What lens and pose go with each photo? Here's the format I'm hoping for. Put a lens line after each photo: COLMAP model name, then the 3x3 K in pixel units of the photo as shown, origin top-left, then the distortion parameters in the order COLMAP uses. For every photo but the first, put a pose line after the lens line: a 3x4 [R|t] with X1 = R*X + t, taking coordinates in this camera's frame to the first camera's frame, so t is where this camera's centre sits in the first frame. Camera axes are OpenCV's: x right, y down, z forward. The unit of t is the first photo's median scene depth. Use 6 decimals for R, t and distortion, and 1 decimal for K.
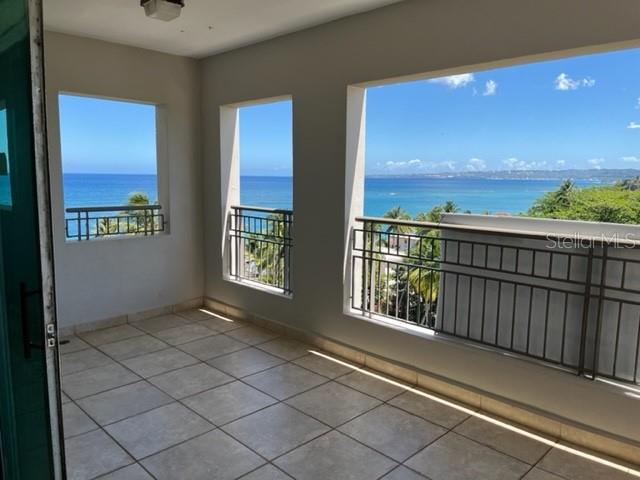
lens RADIAL K [[485.5, 0, 320.0], [0, 485.5, 240.0], [0, 0, 1]] dist [0.002845, 0.000700]
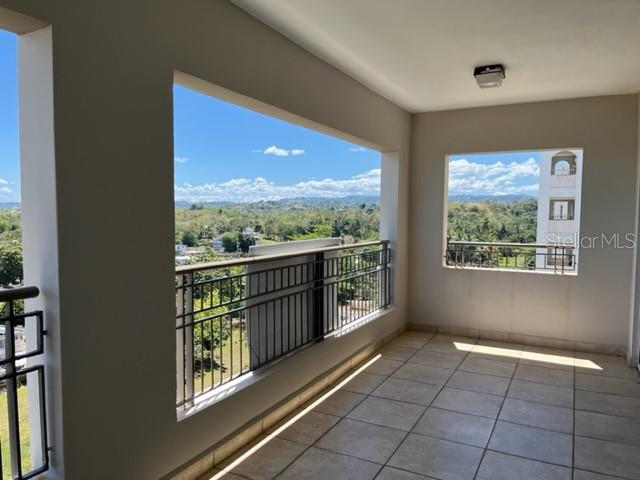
lens RADIAL K [[485.5, 0, 320.0], [0, 485.5, 240.0], [0, 0, 1]] dist [0.002845, 0.000700]
pose [[-0.313470, -0.070899, 0.946948, -0.710050], [0.109012, 0.987929, 0.110053, -0.161164], [-0.943320, 0.137727, -0.301957, 1.153233]]
